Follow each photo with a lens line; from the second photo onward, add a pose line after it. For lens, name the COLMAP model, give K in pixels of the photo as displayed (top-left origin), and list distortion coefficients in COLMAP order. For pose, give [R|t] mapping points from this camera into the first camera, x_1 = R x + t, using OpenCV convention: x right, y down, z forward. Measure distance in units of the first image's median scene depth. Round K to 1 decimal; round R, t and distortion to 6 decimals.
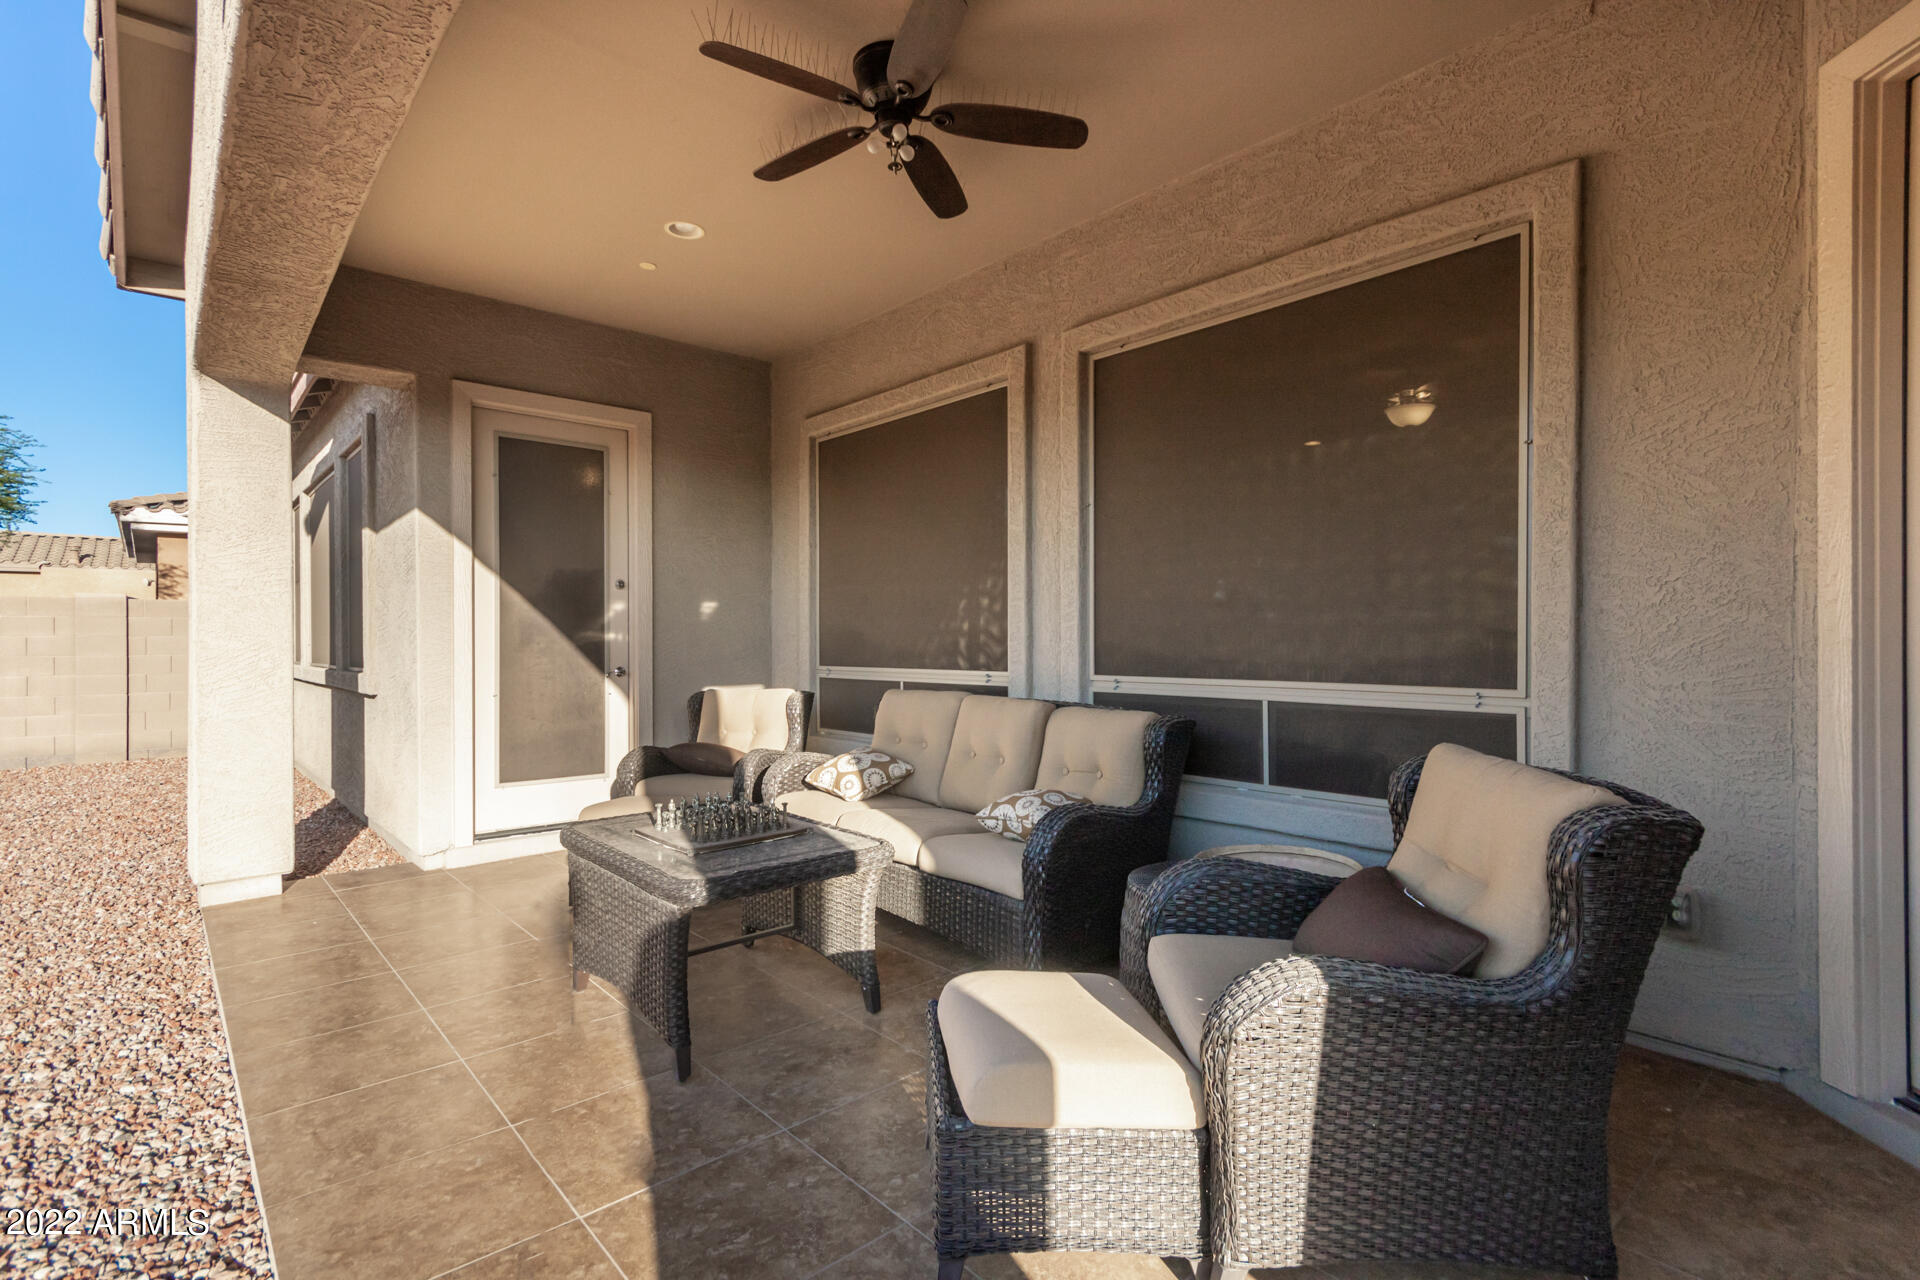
lens RADIAL K [[904.1, 0, 969.4], [0, 904.1, 643.2], [0, 0, 1]] dist [0.002771, 0.000649]
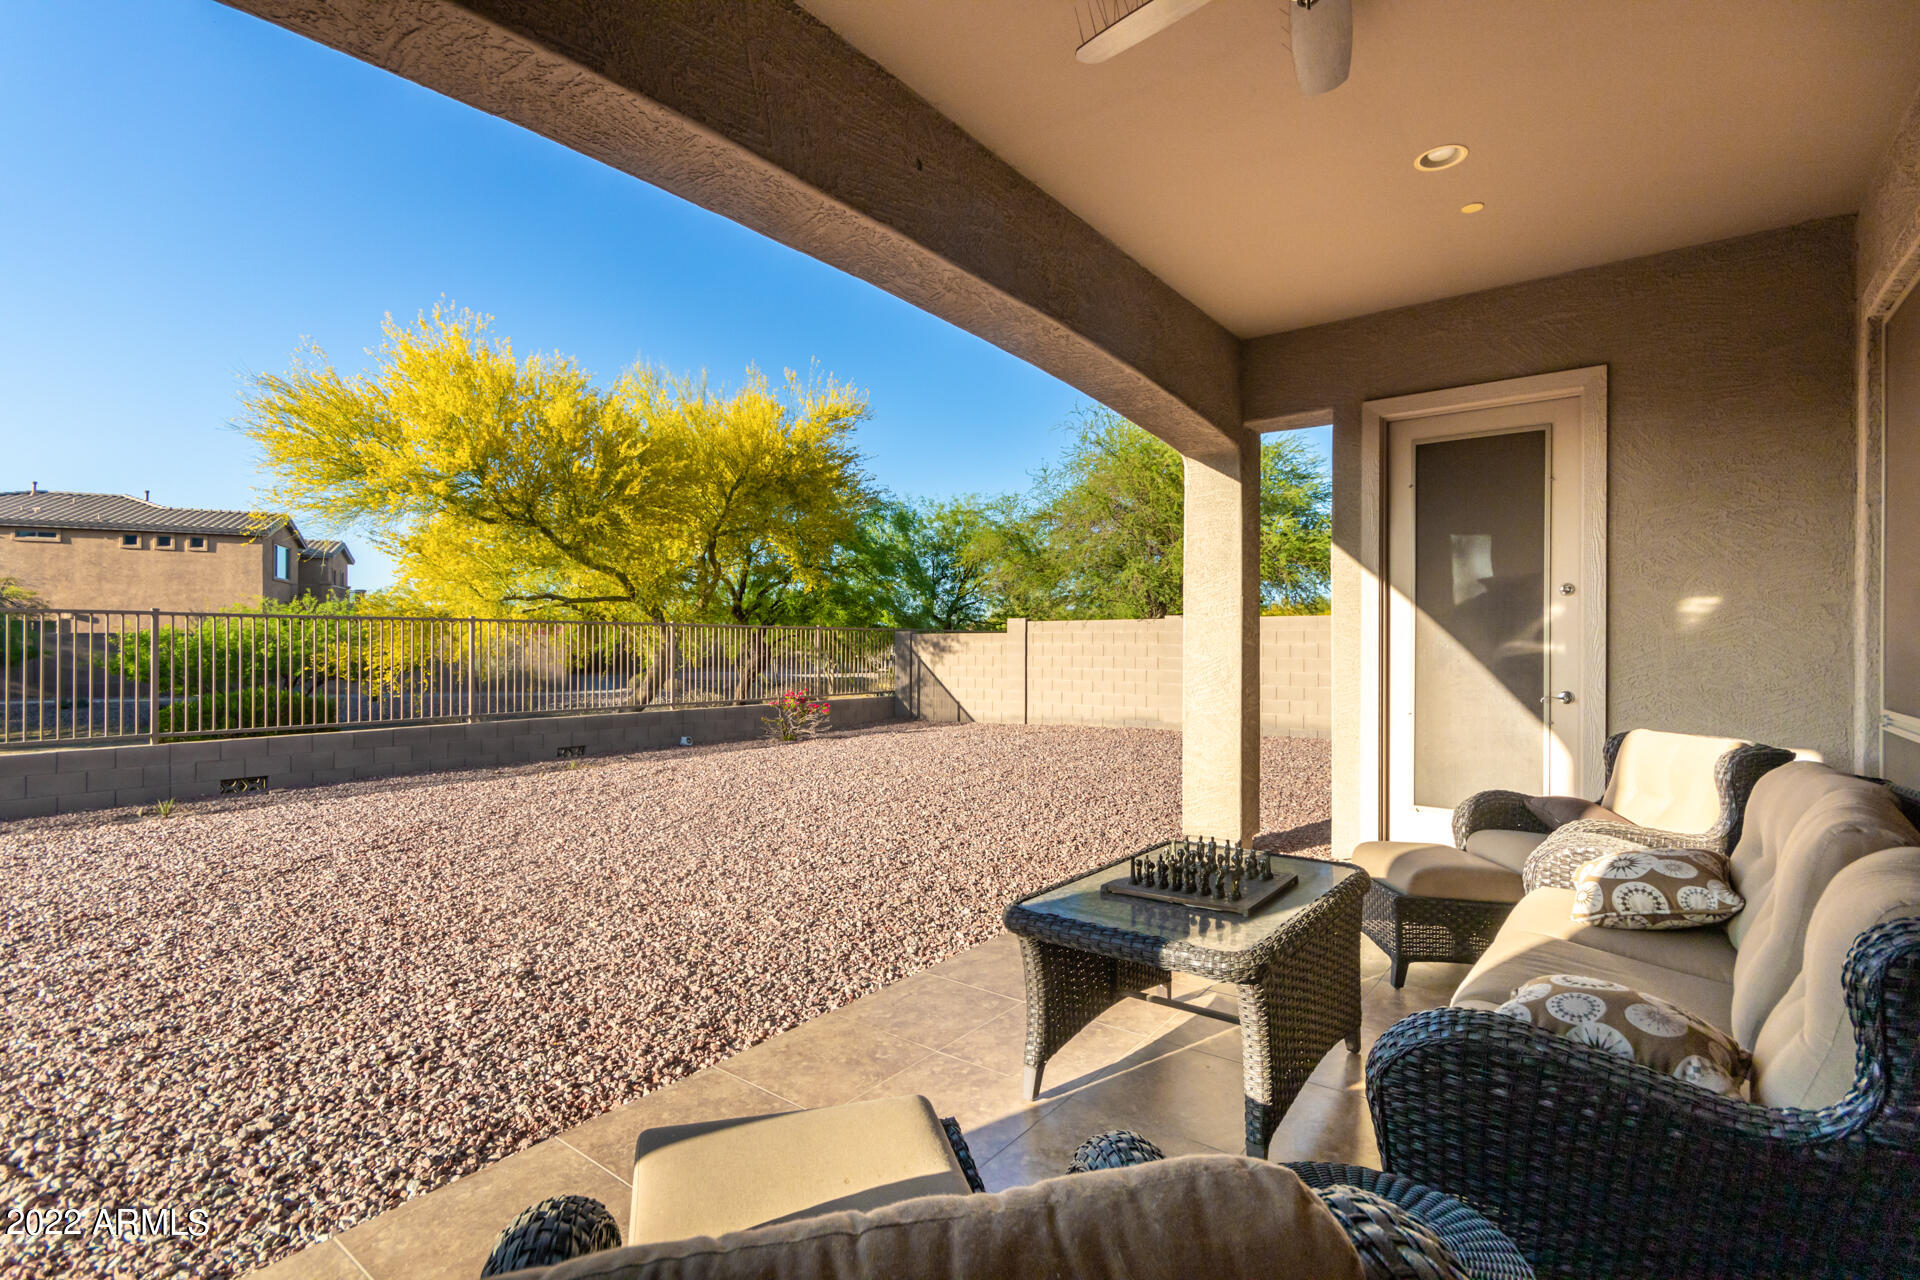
lens RADIAL K [[890.1, 0, 972.4], [0, 890.1, 642.8], [0, 0, 1]] dist [0.005162, 0.000695]
pose [[0.186037, -0.003201, -0.982537, 0.336213], [-0.010844, 0.999927, -0.005311, -0.007945], [0.982483, 0.011642, 0.185989, 0.373251]]
